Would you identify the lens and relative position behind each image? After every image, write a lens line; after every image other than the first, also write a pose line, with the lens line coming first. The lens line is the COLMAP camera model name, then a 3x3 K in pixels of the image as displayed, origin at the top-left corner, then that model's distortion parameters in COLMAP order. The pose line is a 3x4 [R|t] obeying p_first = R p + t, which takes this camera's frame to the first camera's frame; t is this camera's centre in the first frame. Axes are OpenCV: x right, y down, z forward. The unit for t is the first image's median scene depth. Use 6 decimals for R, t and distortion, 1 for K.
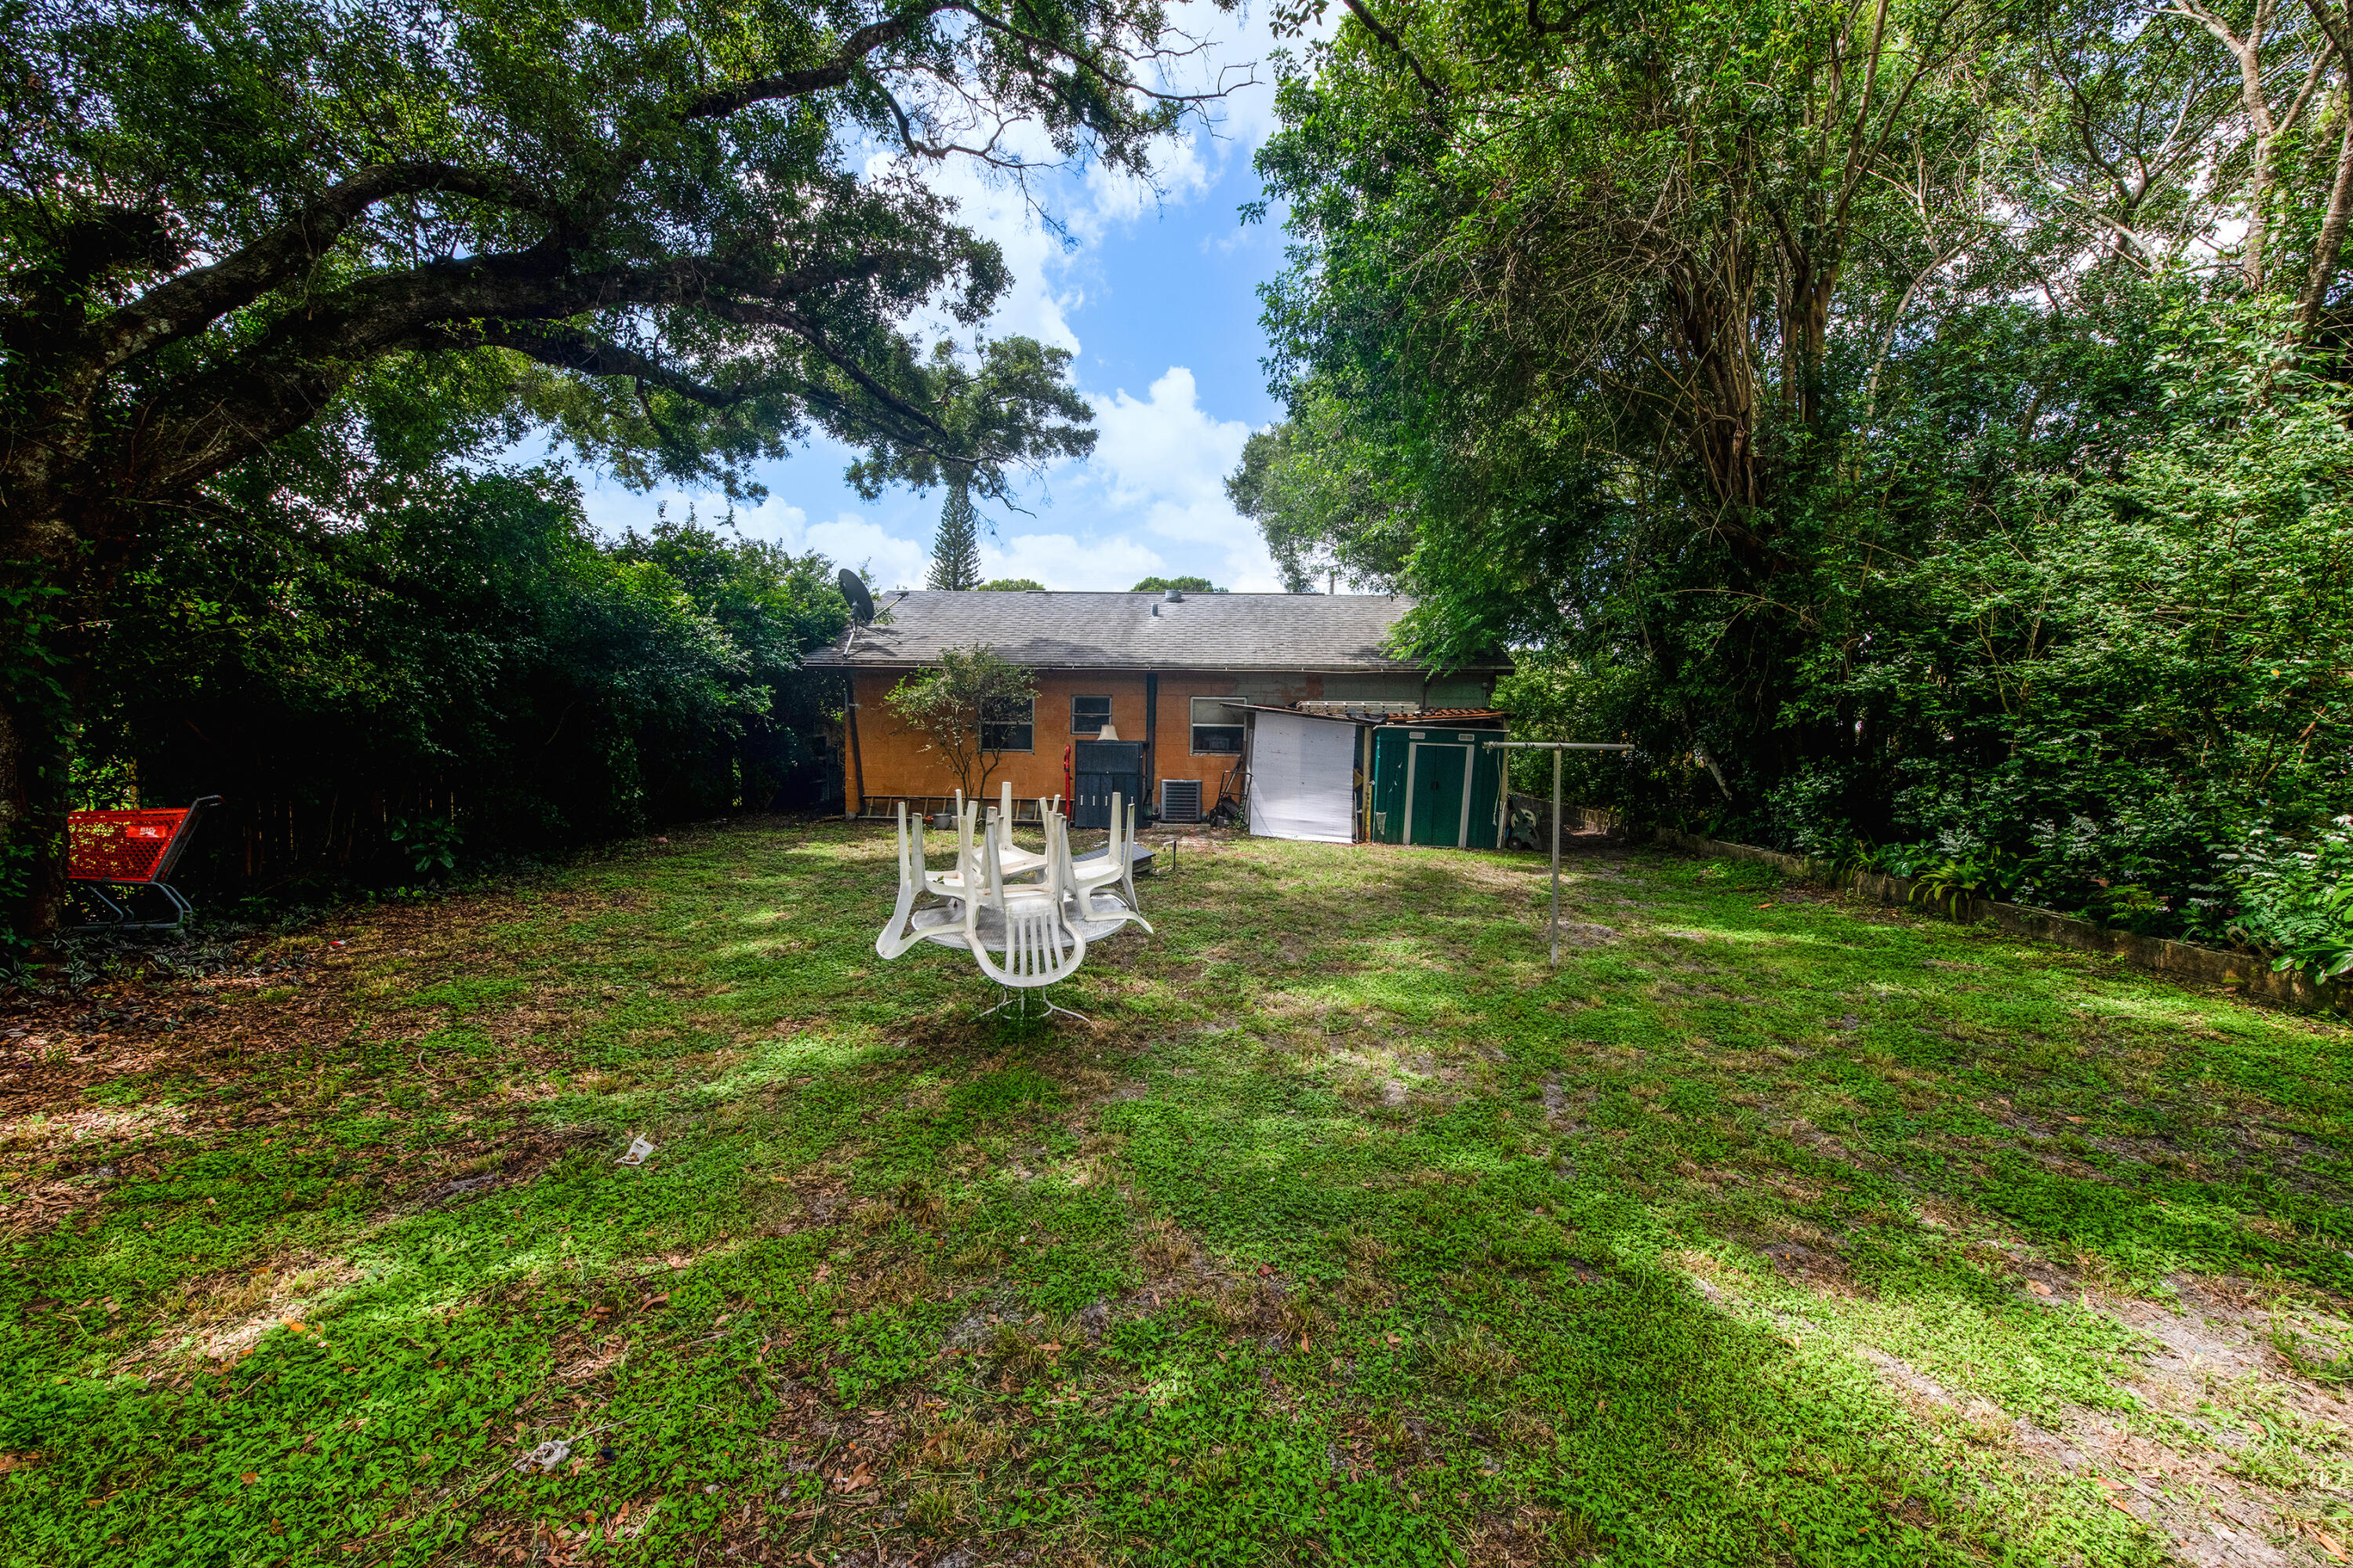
lens RADIAL K [[955.5, 0, 1189.2], [0, 955.5, 799.6], [0, 0, 1]] dist [0.014416, -0.000070]
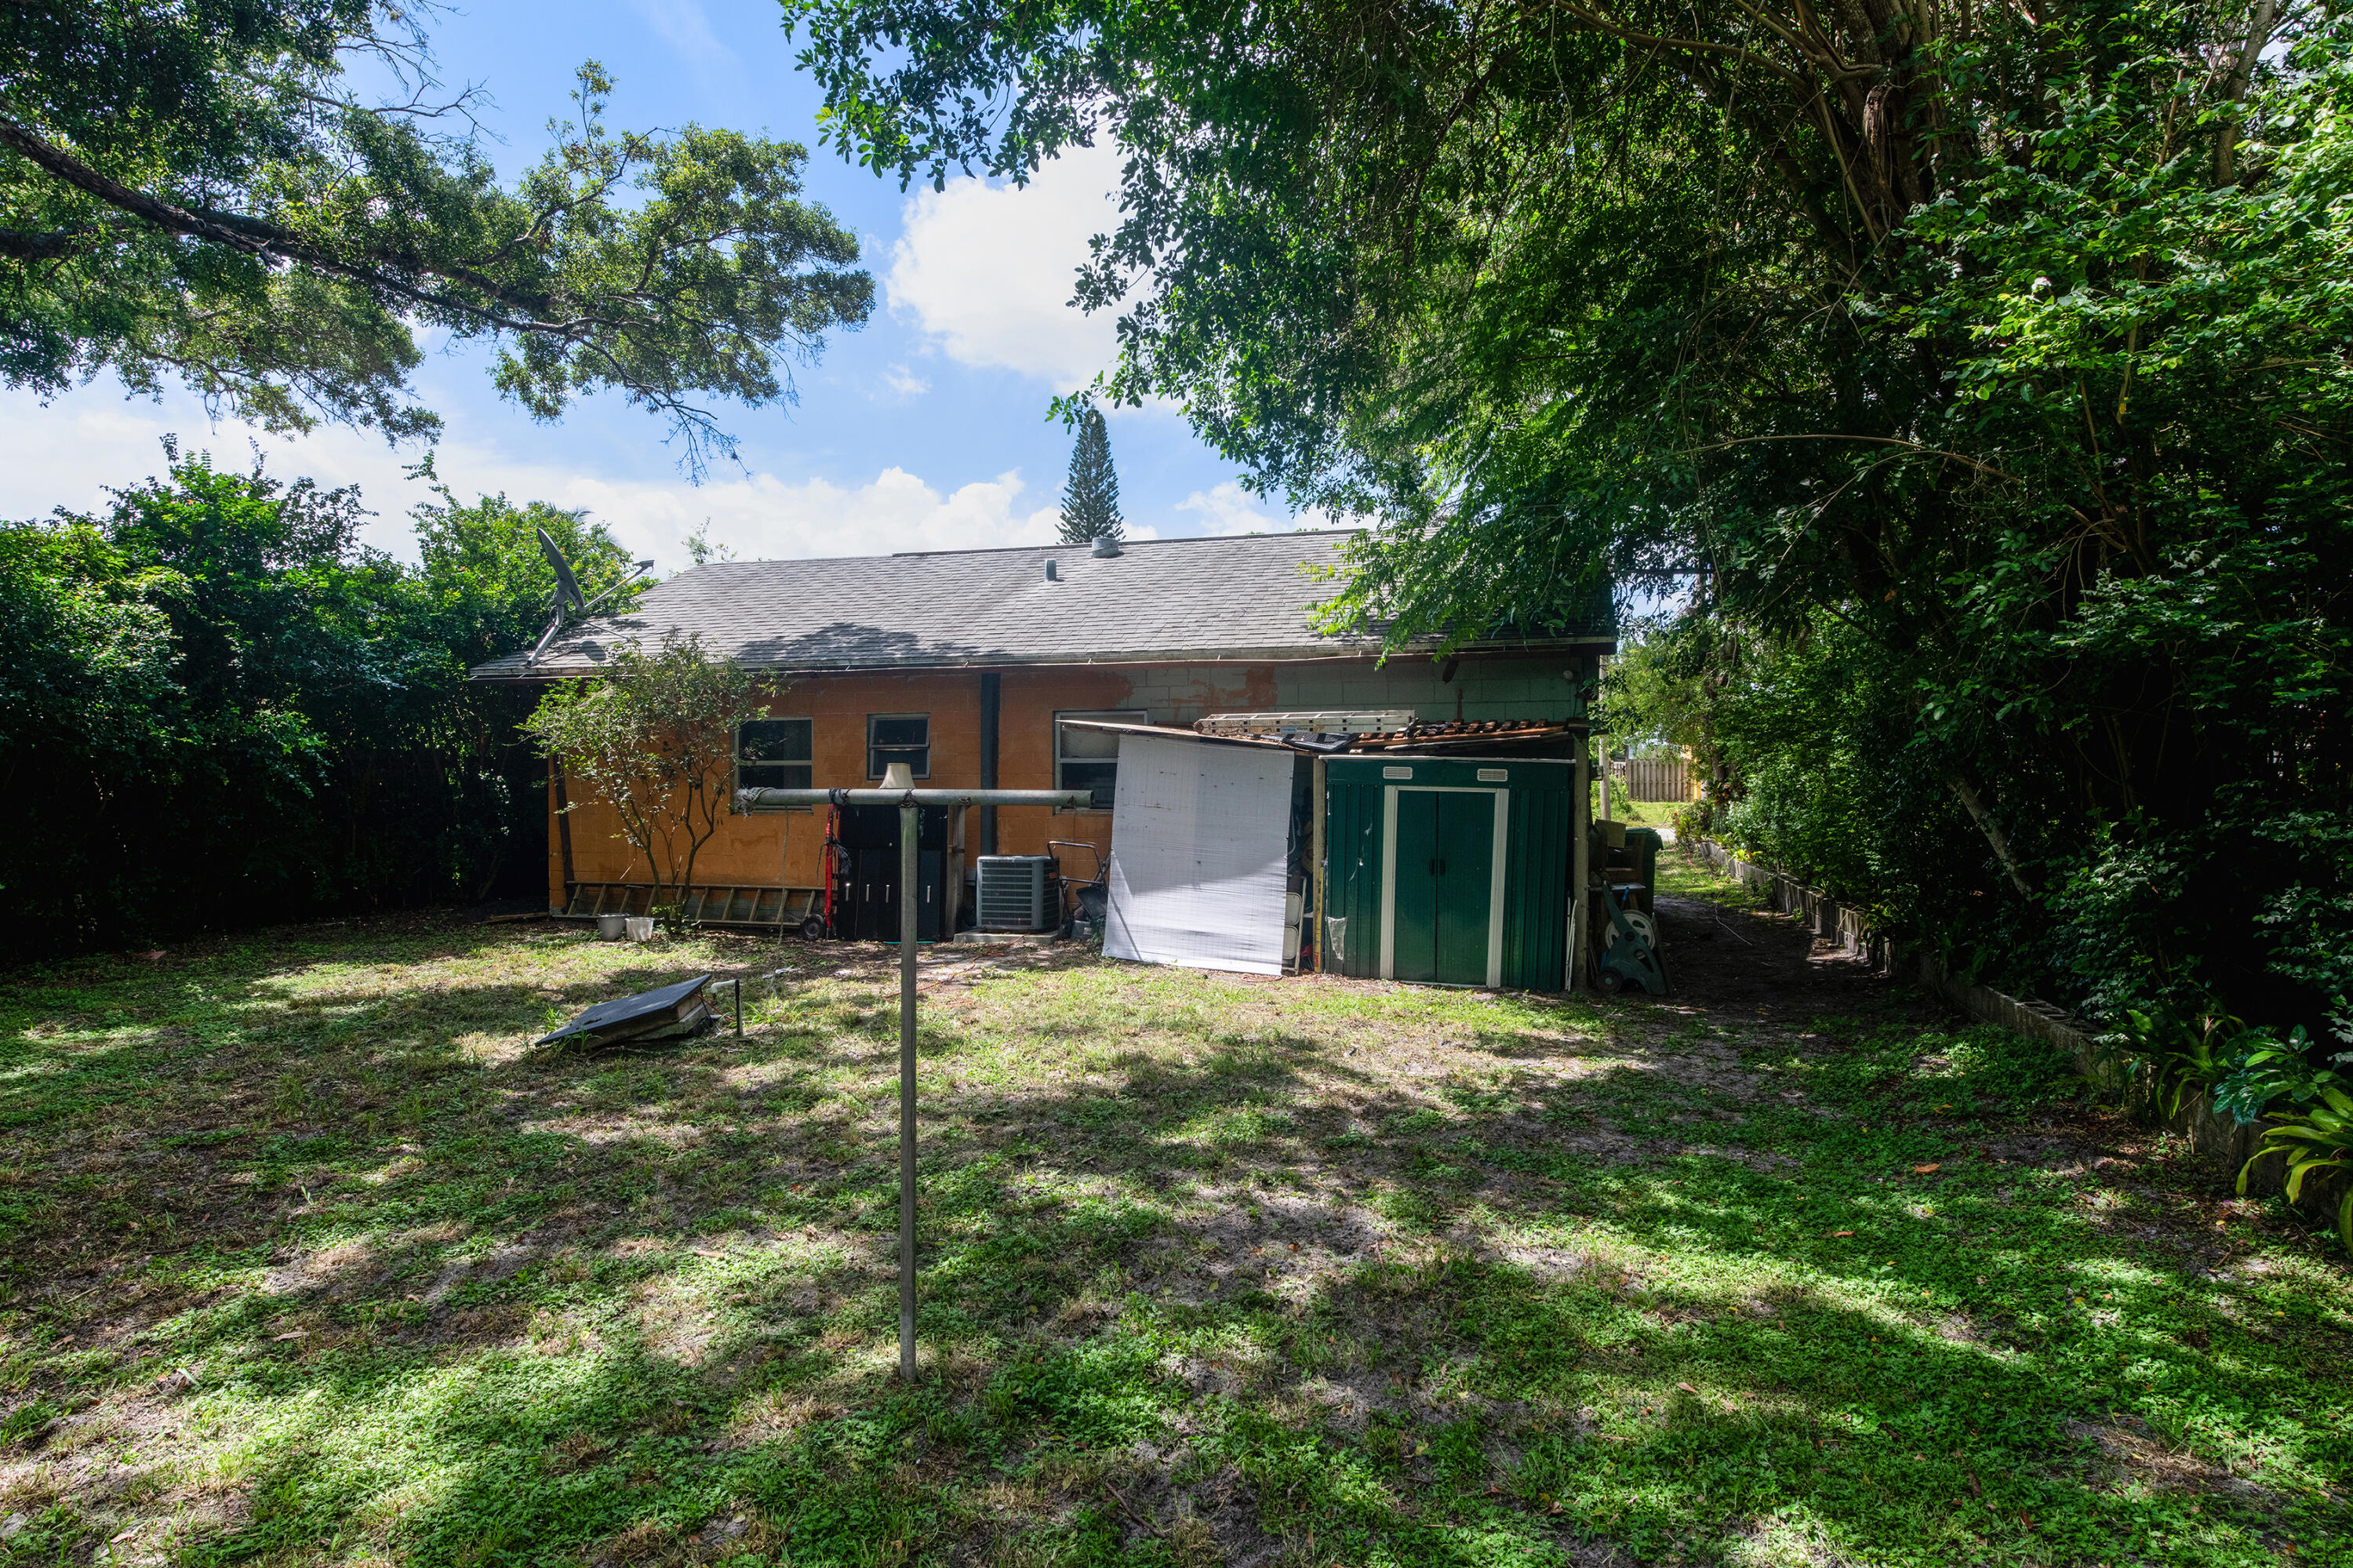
lens RADIAL K [[1382.9, 0, 1176.5], [0, 1382.9, 784.0], [0, 0, 1]] dist [0.003566, 0.001340]
pose [[0.971221, -0.014329, -0.237749, 0.293868], [-0.000796, 0.997988, -0.063399, -0.012062], [0.238179, 0.061764, 0.969255, 0.226364]]
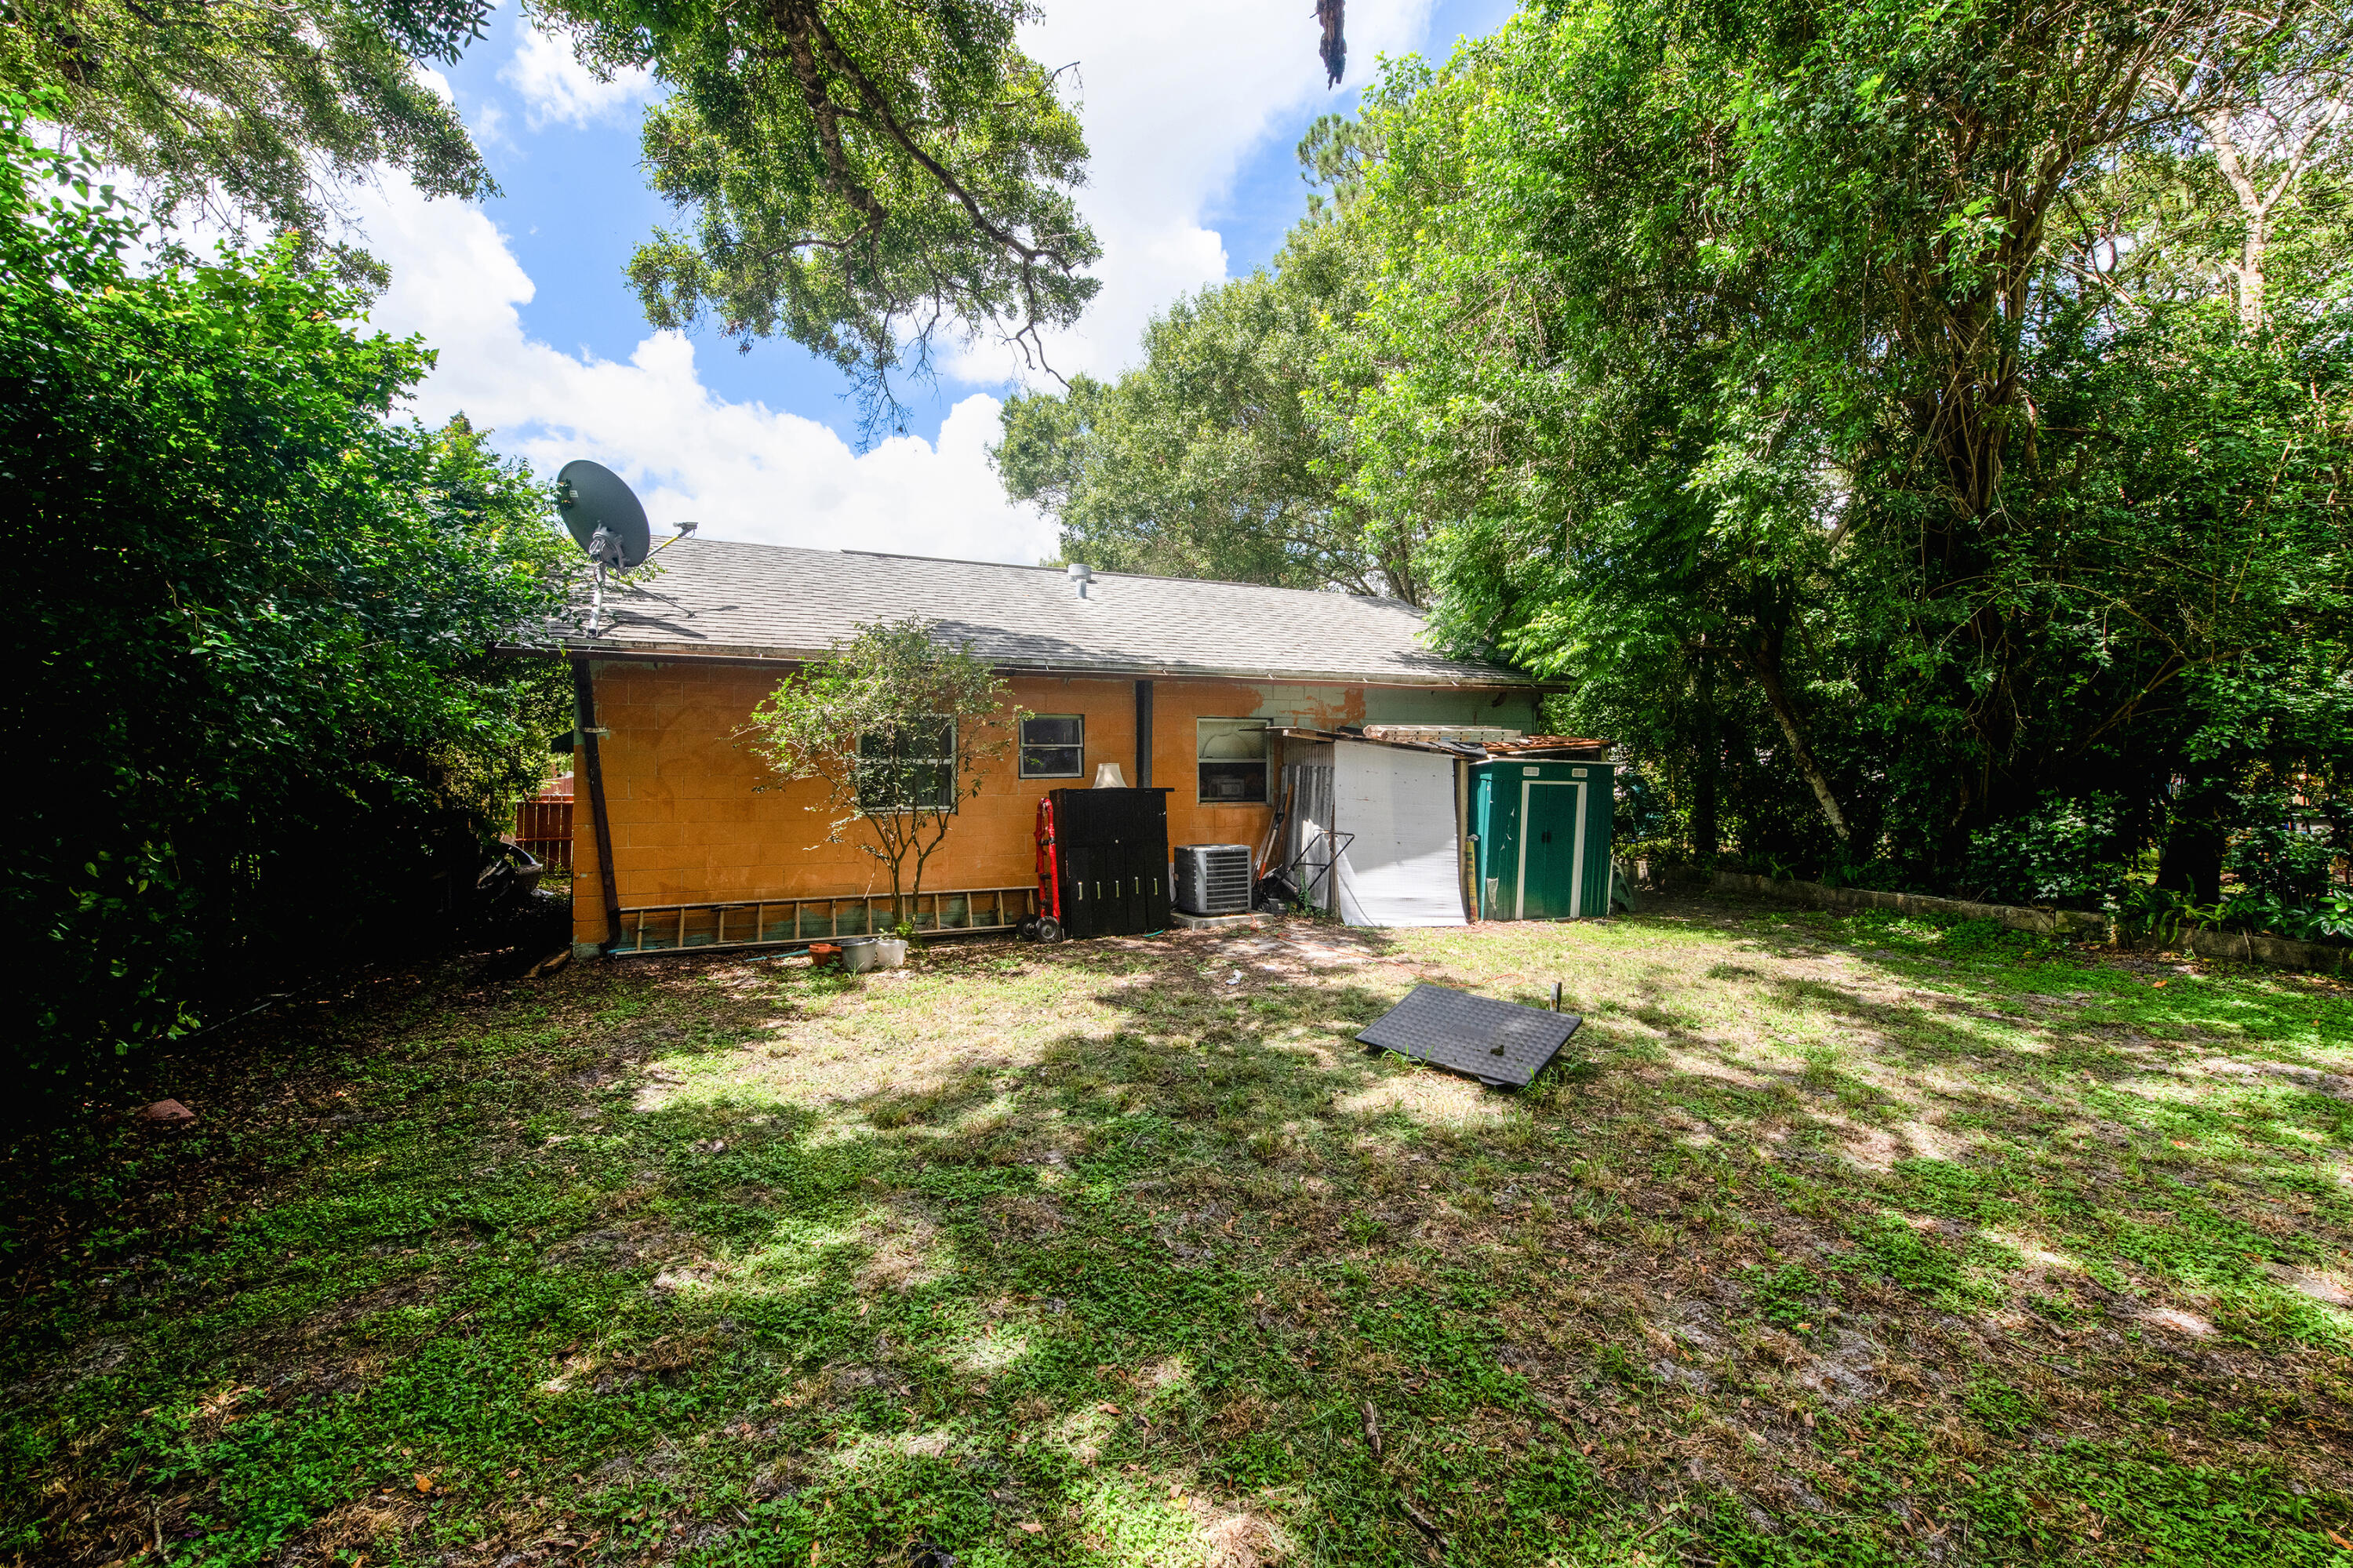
lens RADIAL K [[979.9, 0, 1188.2], [0, 979.9, 756.3], [0, 0, 1]] dist [0.014417, -0.000206]
pose [[0.892179, -0.013520, 0.451479, -0.331100], [0.044234, 0.997363, -0.057544, -0.045747], [-0.449510, 0.071310, 0.890424, 0.434020]]
